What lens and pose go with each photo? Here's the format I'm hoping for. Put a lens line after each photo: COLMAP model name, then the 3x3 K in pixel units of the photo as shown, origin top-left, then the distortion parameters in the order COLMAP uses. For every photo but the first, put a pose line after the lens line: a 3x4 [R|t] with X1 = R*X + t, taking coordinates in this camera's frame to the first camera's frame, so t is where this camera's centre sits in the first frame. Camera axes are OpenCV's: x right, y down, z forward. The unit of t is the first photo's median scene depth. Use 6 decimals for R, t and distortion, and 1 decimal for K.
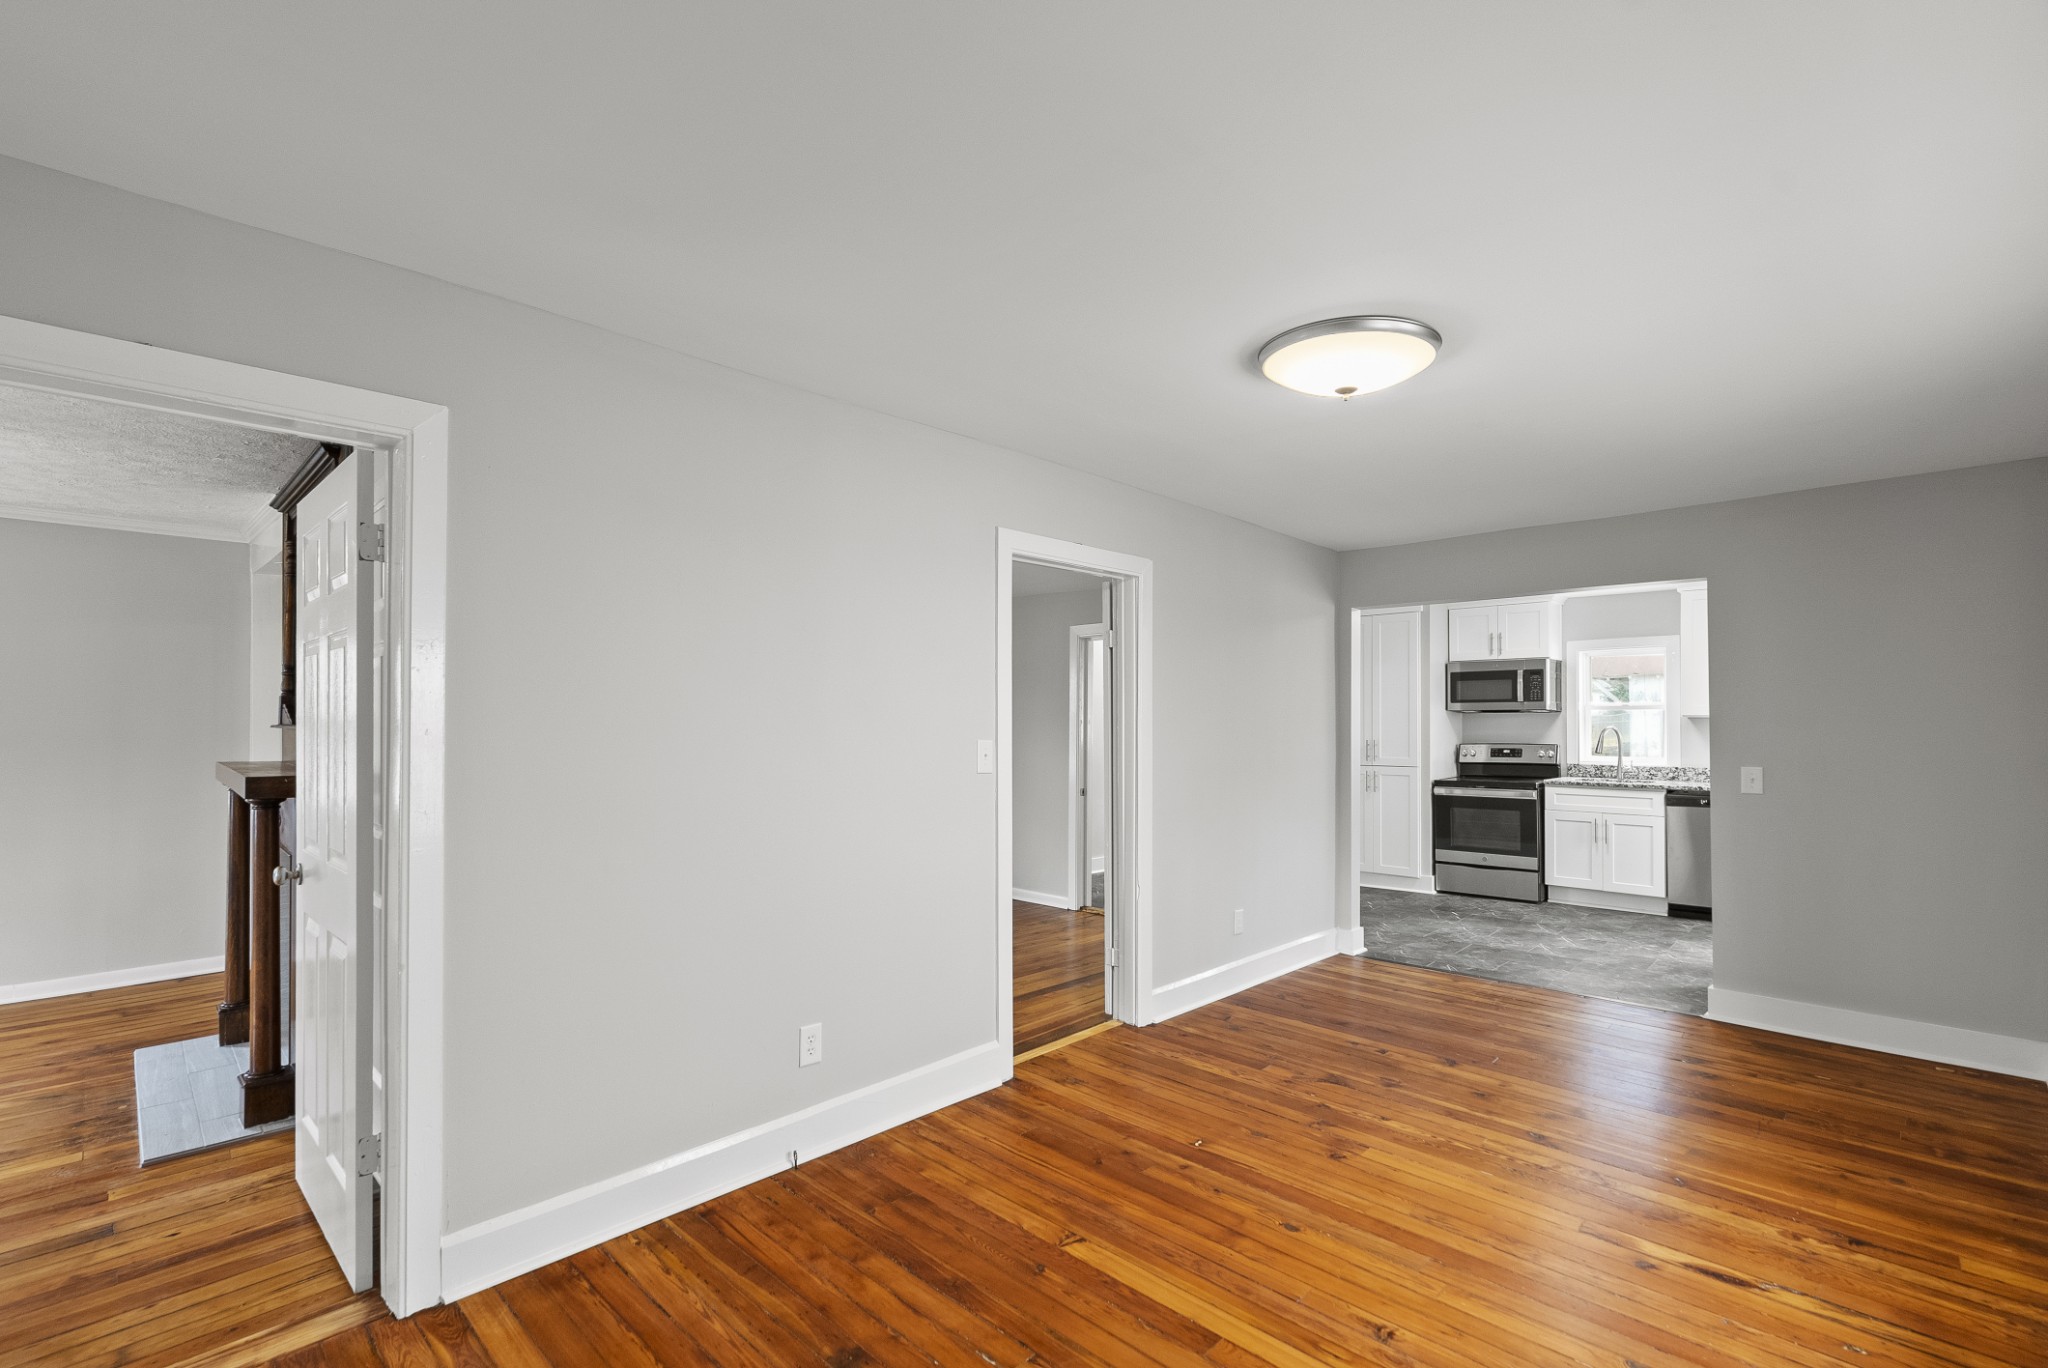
lens RADIAL K [[933.9, 0, 997.5], [0, 933.9, 721.0], [0, 0, 1]] dist [-0.000603, 0.000053]
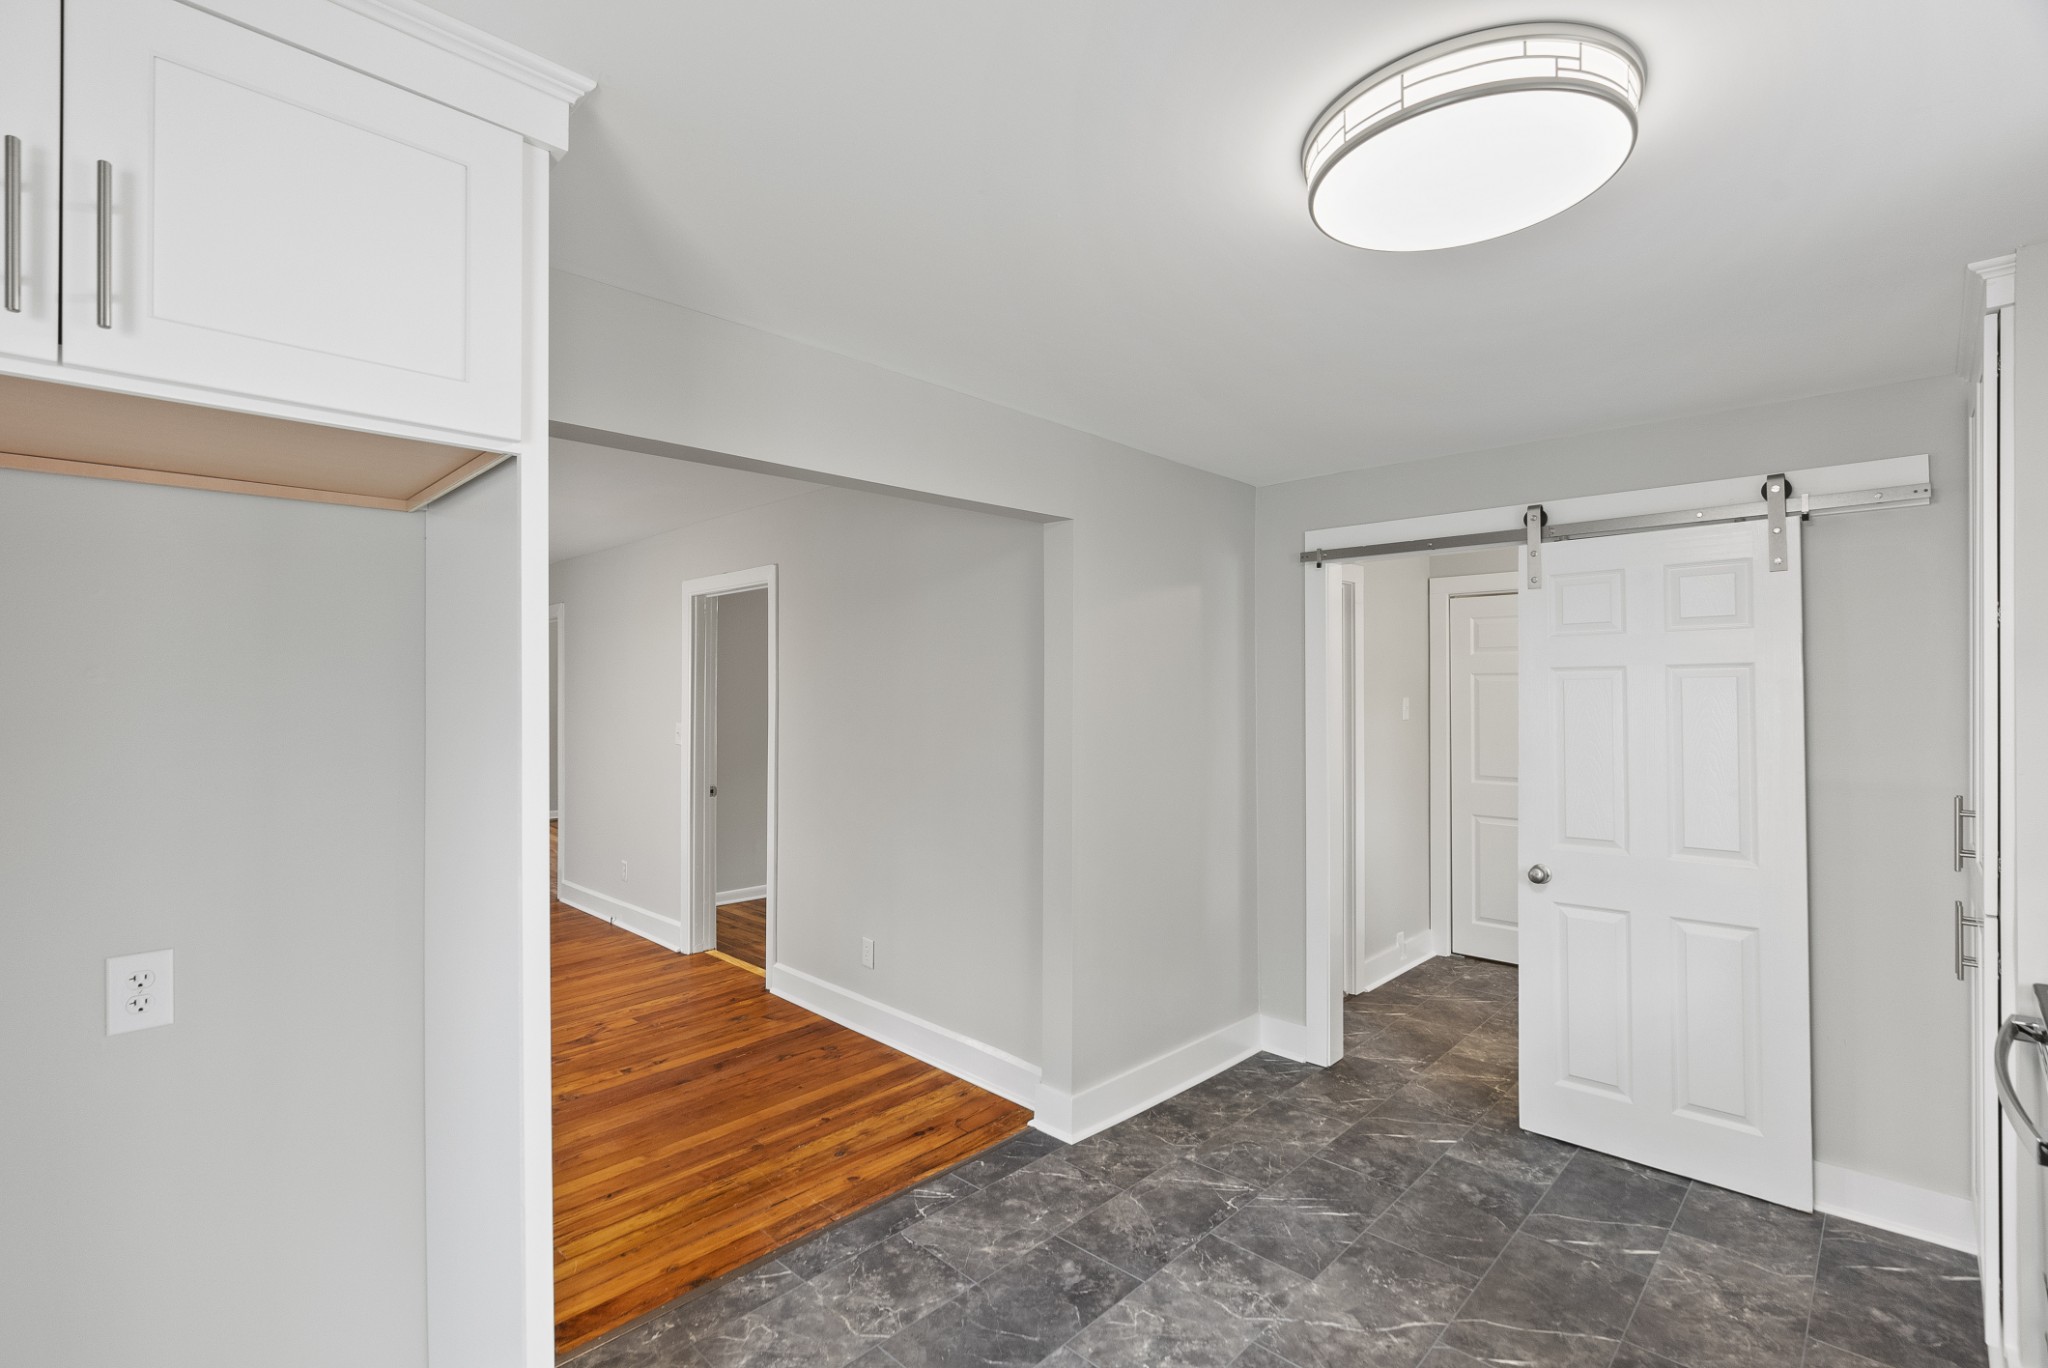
lens RADIAL K [[918.2, 0, 1024.8], [0, 918.2, 690.3], [0, 0, 1]] dist [-0.001738, -0.000051]
pose [[0.005748, 0.004540, -0.999973, 1.325596], [0.007141, 0.999964, 0.004581, -0.032764], [0.999958, -0.007168, 0.005715, 1.383454]]
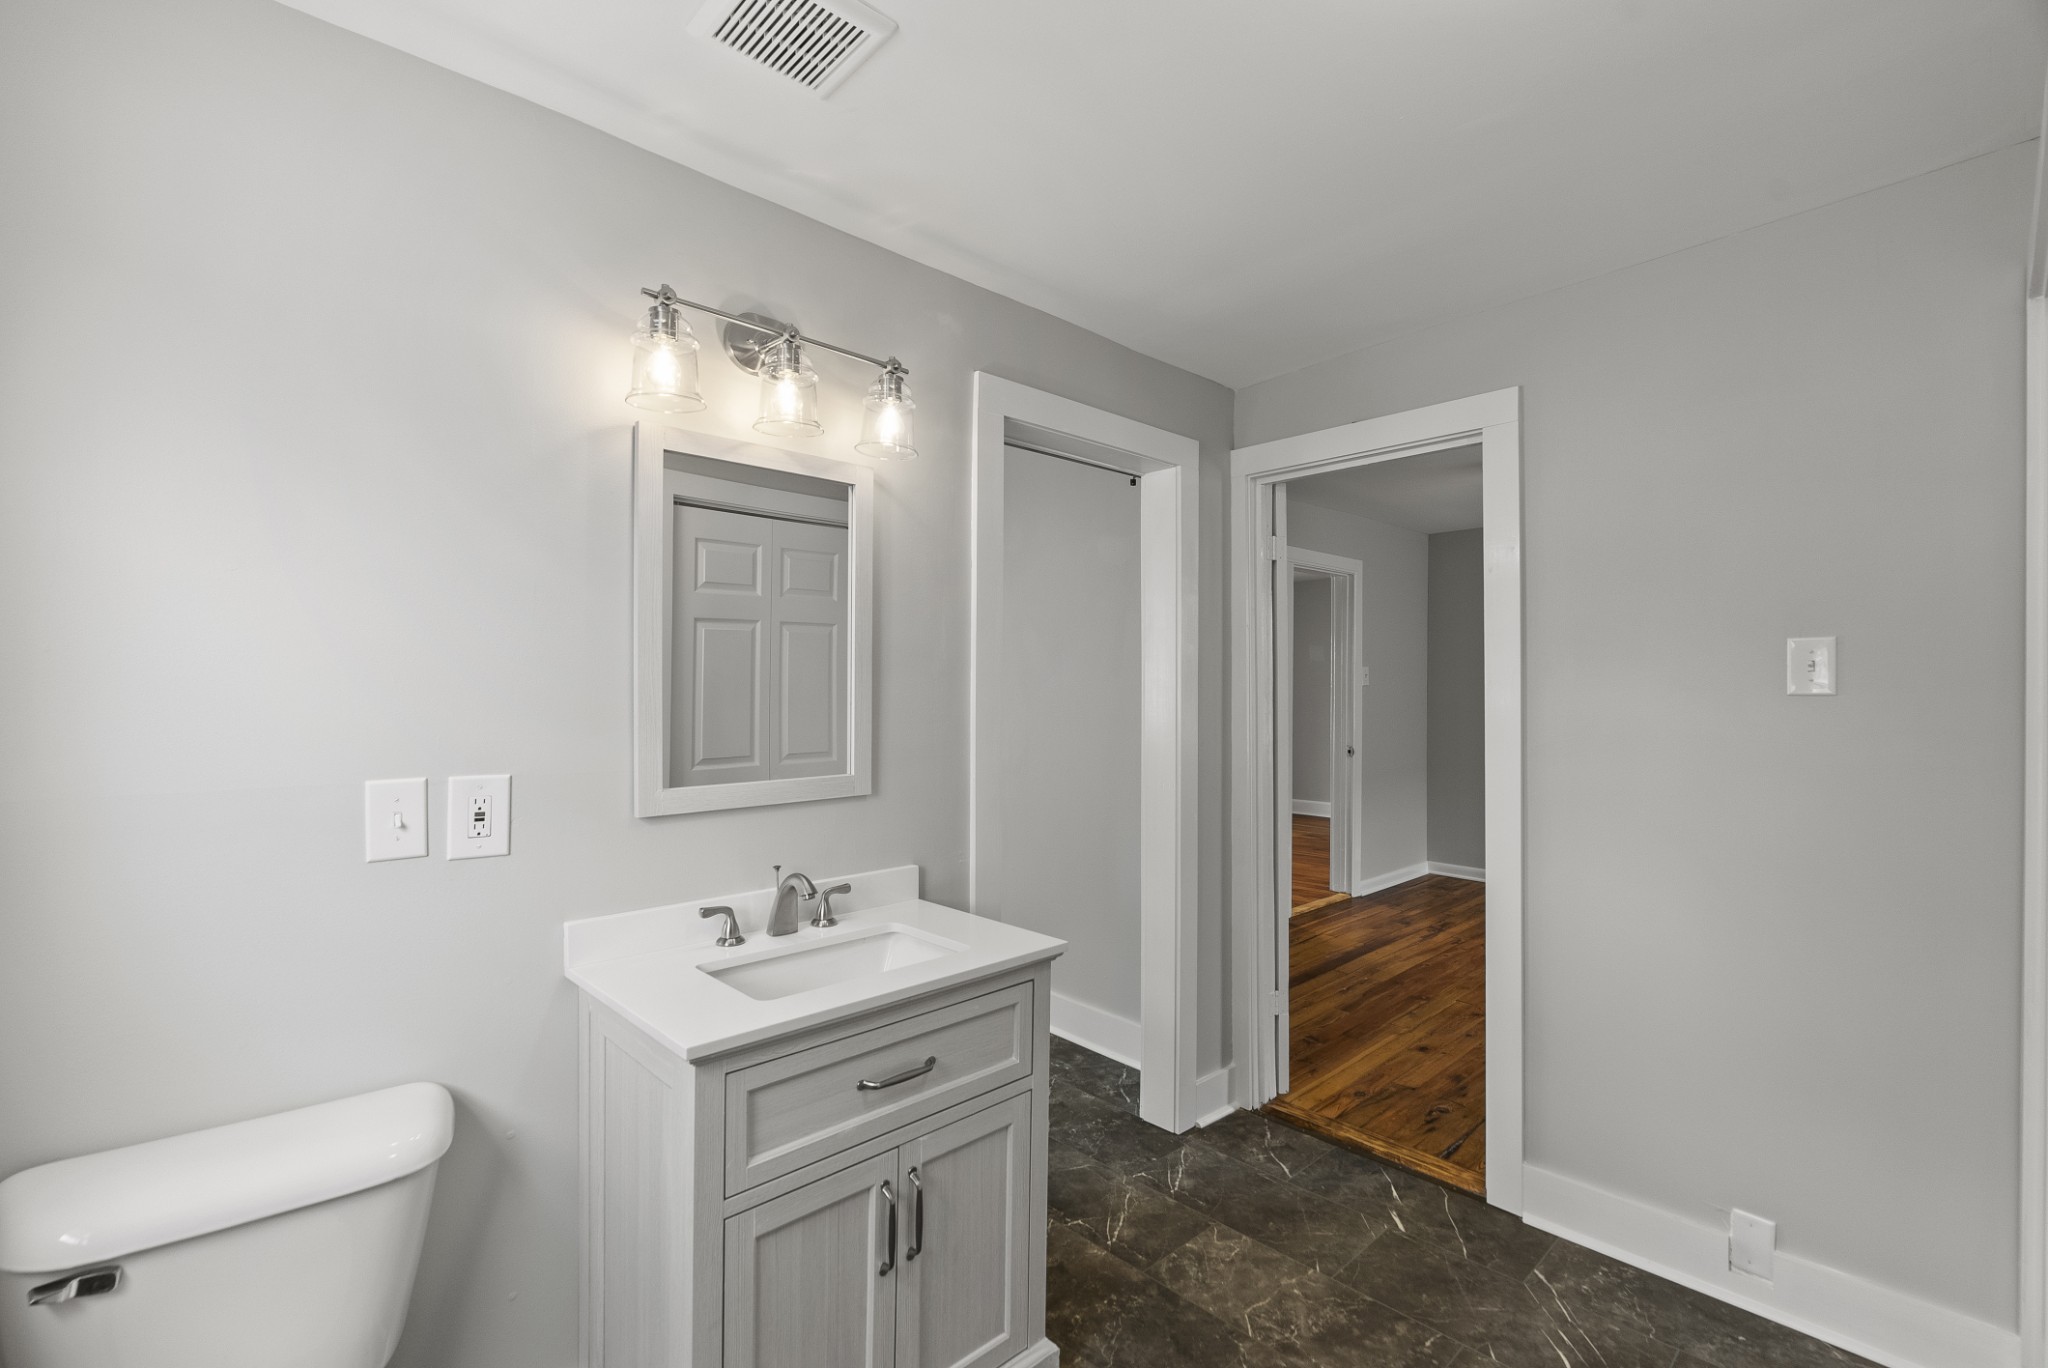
lens RADIAL K [[918.2, 0, 1024.8], [0, 918.2, 690.3], [0, 0, 1]] dist [-0.001738, -0.000051]
pose [[-0.999603, -0.003228, 0.028003, 0.472565], [-0.003081, 0.999981, 0.005294, 0.013448], [-0.028019, 0.005206, -0.999594, 2.418101]]
